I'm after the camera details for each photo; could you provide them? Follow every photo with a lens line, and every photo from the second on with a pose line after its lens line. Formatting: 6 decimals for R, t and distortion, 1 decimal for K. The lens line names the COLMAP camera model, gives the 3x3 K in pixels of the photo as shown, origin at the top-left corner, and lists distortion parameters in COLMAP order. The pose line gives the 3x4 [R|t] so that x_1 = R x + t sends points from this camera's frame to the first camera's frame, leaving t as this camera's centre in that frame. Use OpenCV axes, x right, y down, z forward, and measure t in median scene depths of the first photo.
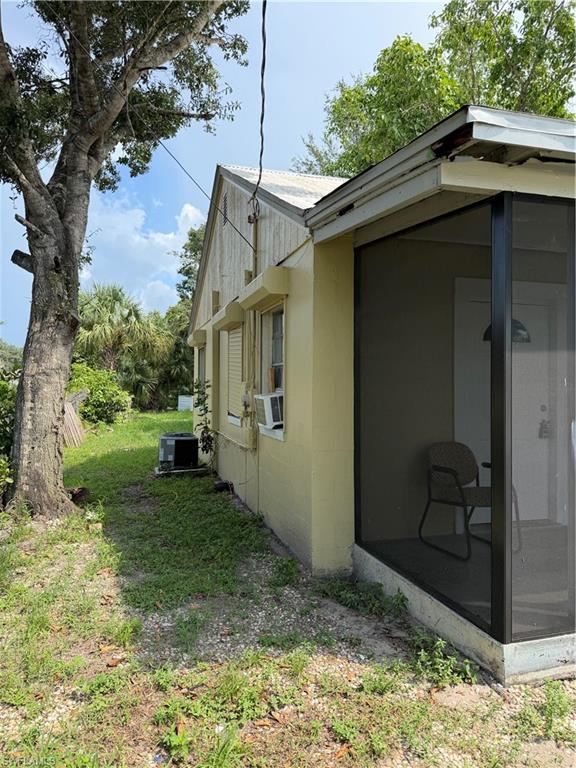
lens RADIAL K [[531.2, 0, 284.4], [0, 531.2, 387.3], [0, 0, 1]] dist [0.051810, -0.045791]
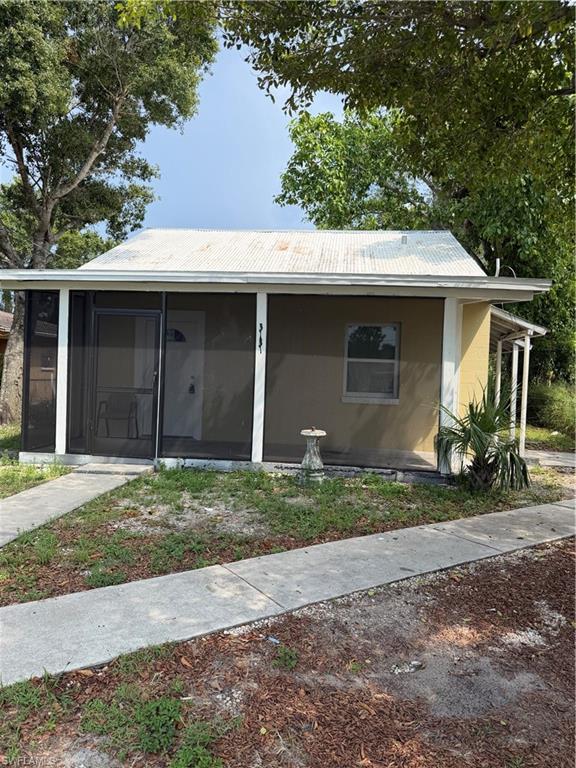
lens RADIAL K [[535.4, 0, 288.1], [0, 535.4, 391.2], [0, 0, 1]] dist [0.131988, -0.205345]
pose [[0.929712, 0.039937, -0.366115, 2.320353], [-0.029816, 0.999002, 0.033261, 0.021209], [0.367078, -0.020007, 0.929975, -0.932261]]
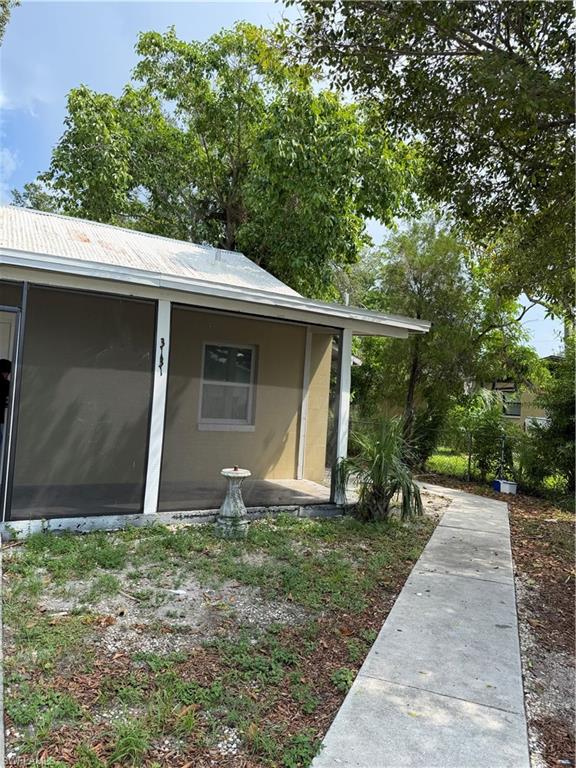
lens RADIAL K [[541.9, 0, 290.3], [0, 541.9, 384.6], [0, 0, 1]] dist [0.091086, -0.116637]
pose [[0.972965, 0.059683, 0.223106, 1.385073], [-0.055450, 0.998143, -0.025197, -0.006503], [-0.224196, 0.012144, 0.974468, -0.750626]]
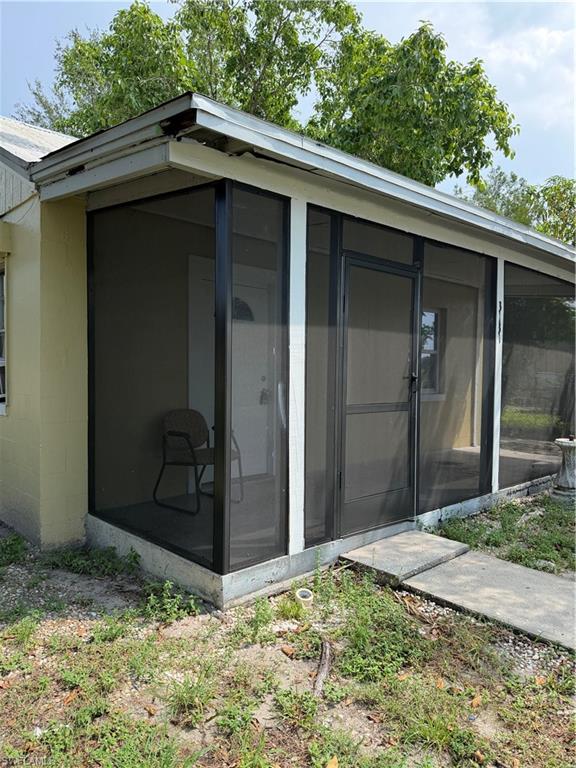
lens RADIAL K [[546.5, 0, 282.5], [0, 546.5, 384.6], [0, 0, 1]] dist [0.049551, -0.060985]
pose [[0.894668, -0.007213, 0.446674, 0.000287], [-0.004868, 0.999653, 0.025894, 0.029709], [-0.446706, -0.025341, 0.894322, -0.073783]]
